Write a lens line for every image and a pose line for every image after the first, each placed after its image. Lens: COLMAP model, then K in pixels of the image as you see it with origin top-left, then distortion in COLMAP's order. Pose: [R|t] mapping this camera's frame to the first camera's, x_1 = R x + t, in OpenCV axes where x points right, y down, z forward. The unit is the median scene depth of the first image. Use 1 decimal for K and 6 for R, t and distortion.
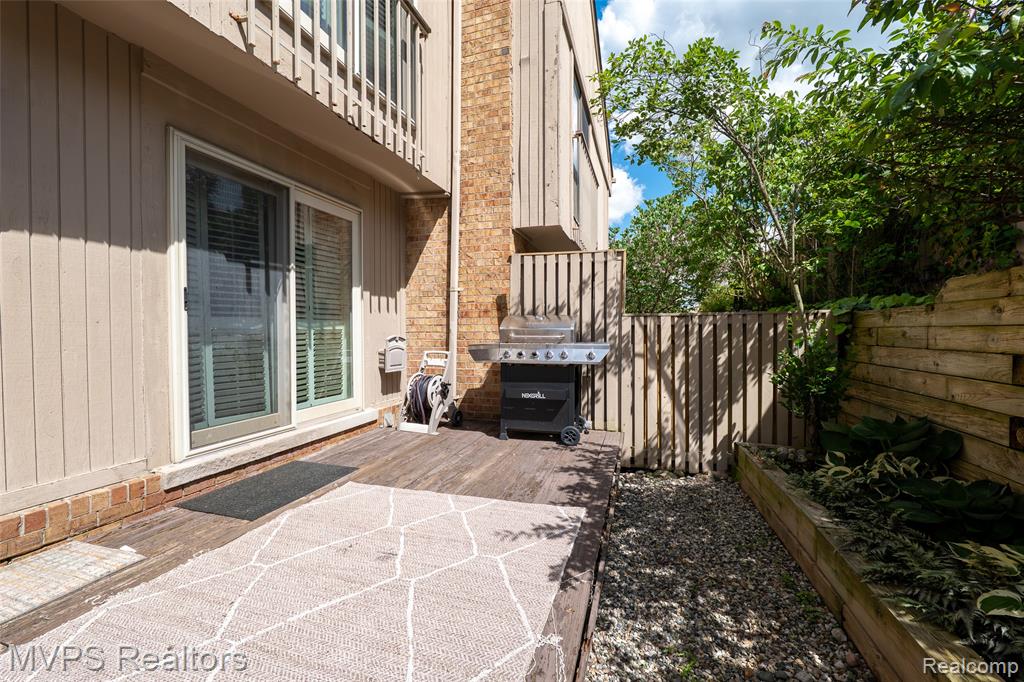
lens RADIAL K [[418.6, 0, 509.8], [0, 418.6, 337.8], [0, 0, 1]] dist [-0.013218, 0.001287]
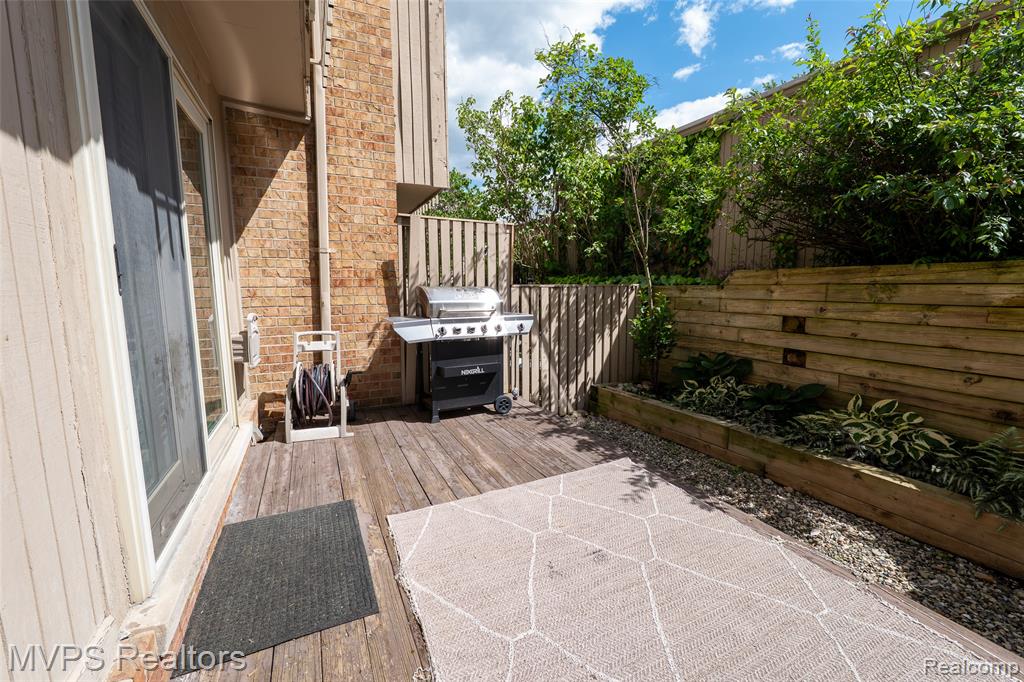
lens RADIAL K [[418.6, 0, 510.8], [0, 418.6, 341.3], [0, 0, 1]] dist [-0.013218, 0.001287]
pose [[0.727693, -0.087867, 0.680252, -0.522536], [0.012617, 0.993308, 0.114807, -0.040820], [-0.685787, -0.074962, 0.723932, 0.235608]]
